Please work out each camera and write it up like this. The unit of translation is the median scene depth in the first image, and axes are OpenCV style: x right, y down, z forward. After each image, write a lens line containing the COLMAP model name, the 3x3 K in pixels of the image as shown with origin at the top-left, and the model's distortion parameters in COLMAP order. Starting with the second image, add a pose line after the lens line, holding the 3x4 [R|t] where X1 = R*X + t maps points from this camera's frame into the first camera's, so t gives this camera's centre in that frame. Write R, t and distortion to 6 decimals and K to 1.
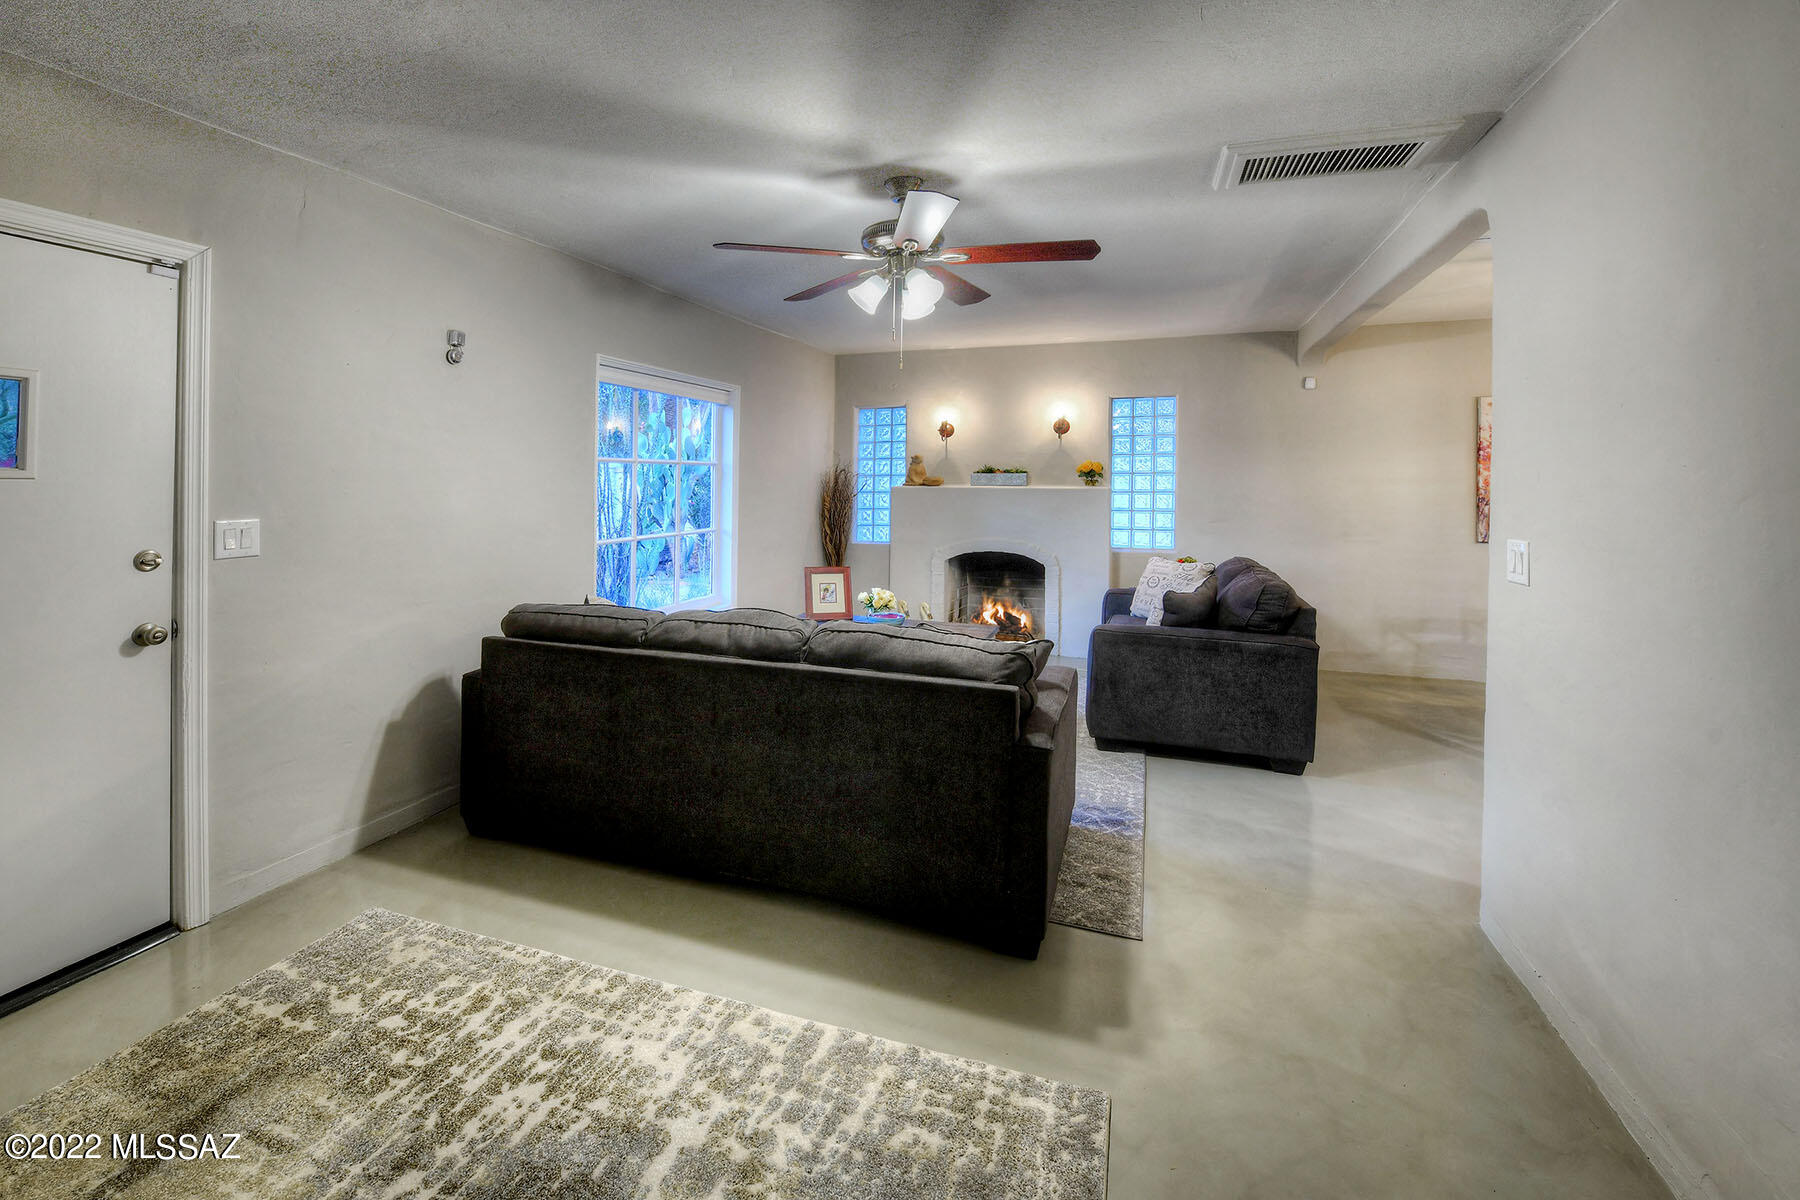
lens RADIAL K [[771.6, 0, 855.5], [0, 771.6, 487.0], [0, 0, 1]] dist [-0.021740, -0.000131]
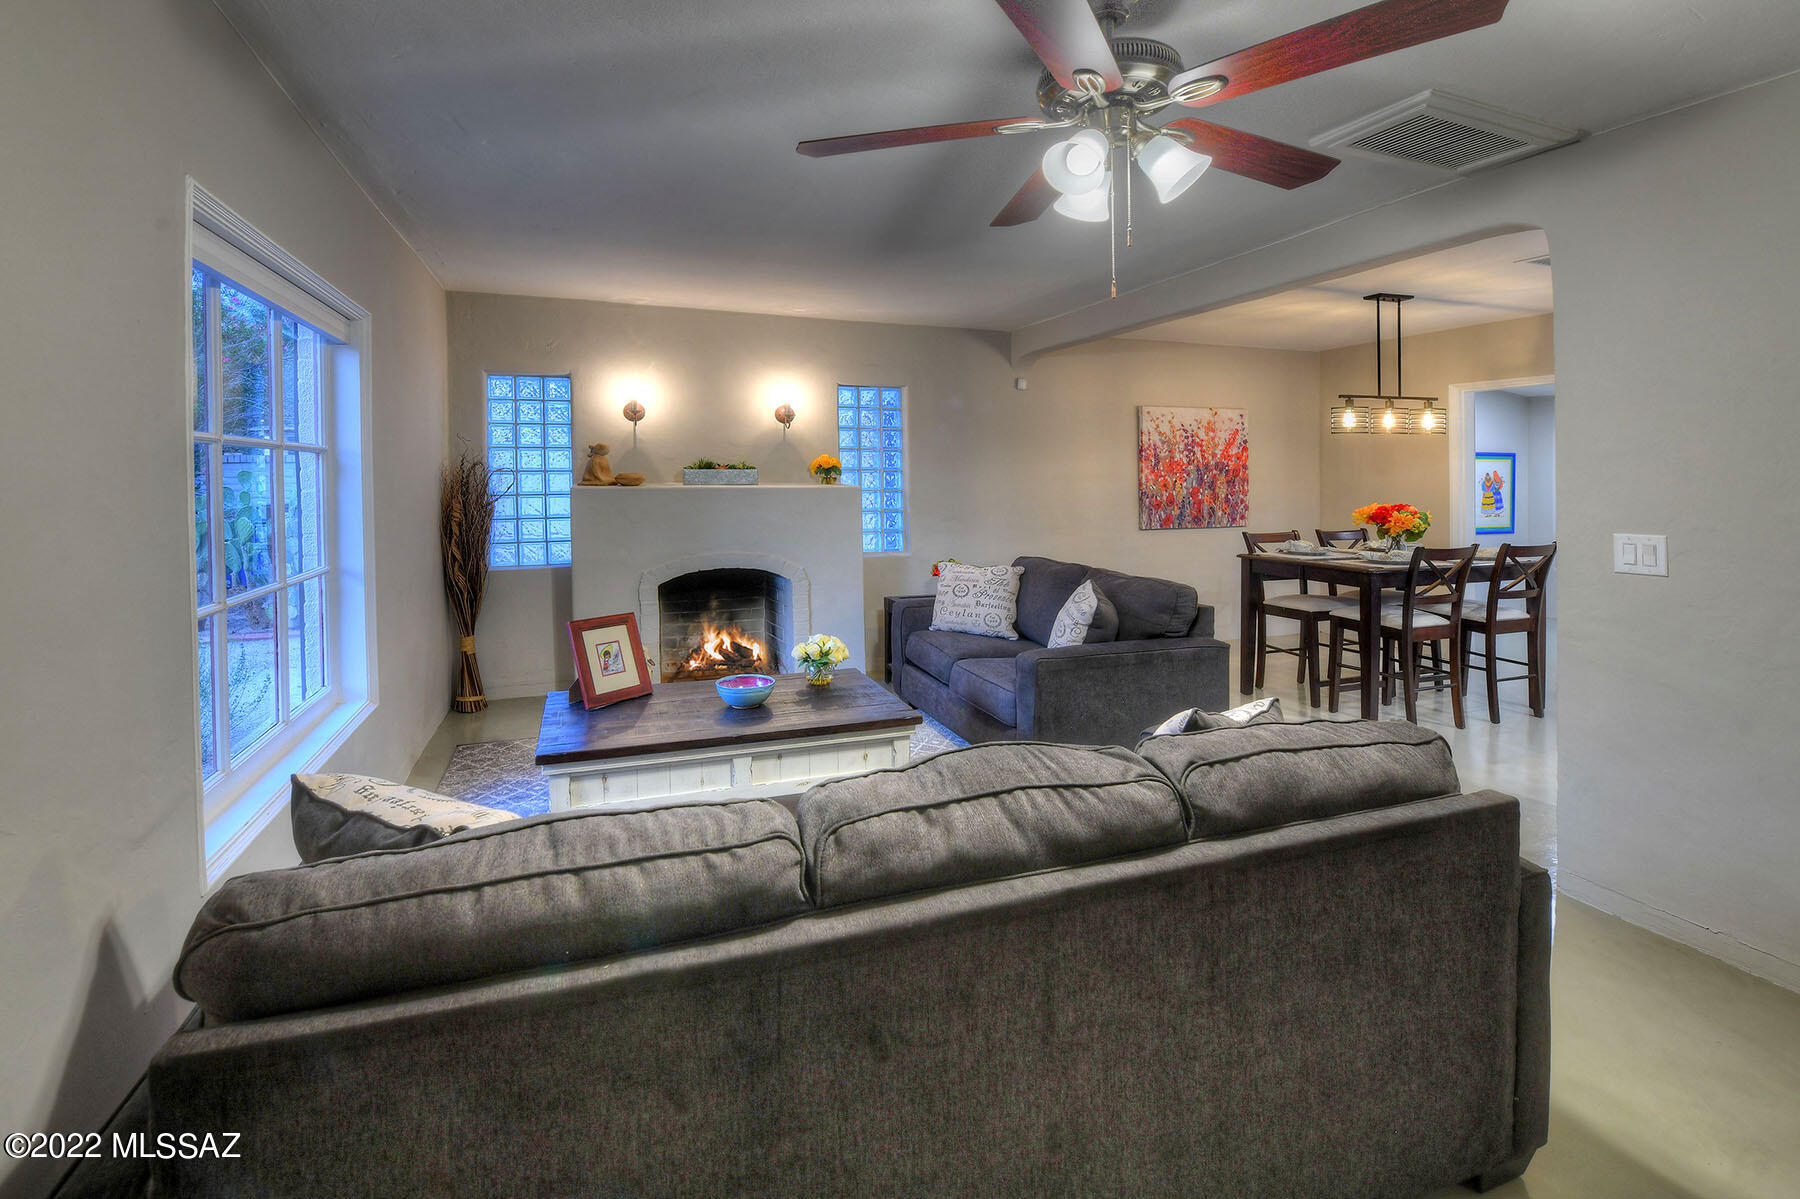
lens RADIAL K [[771.6, 0, 855.5], [0, 771.6, 486.5], [0, 0, 1]] dist [-0.021740, -0.000131]
pose [[0.758264, -0.010056, 0.651871, -0.229618], [0.006591, 0.999948, 0.007759, -0.005135], [-0.651915, -0.001587, 0.758291, 0.309448]]
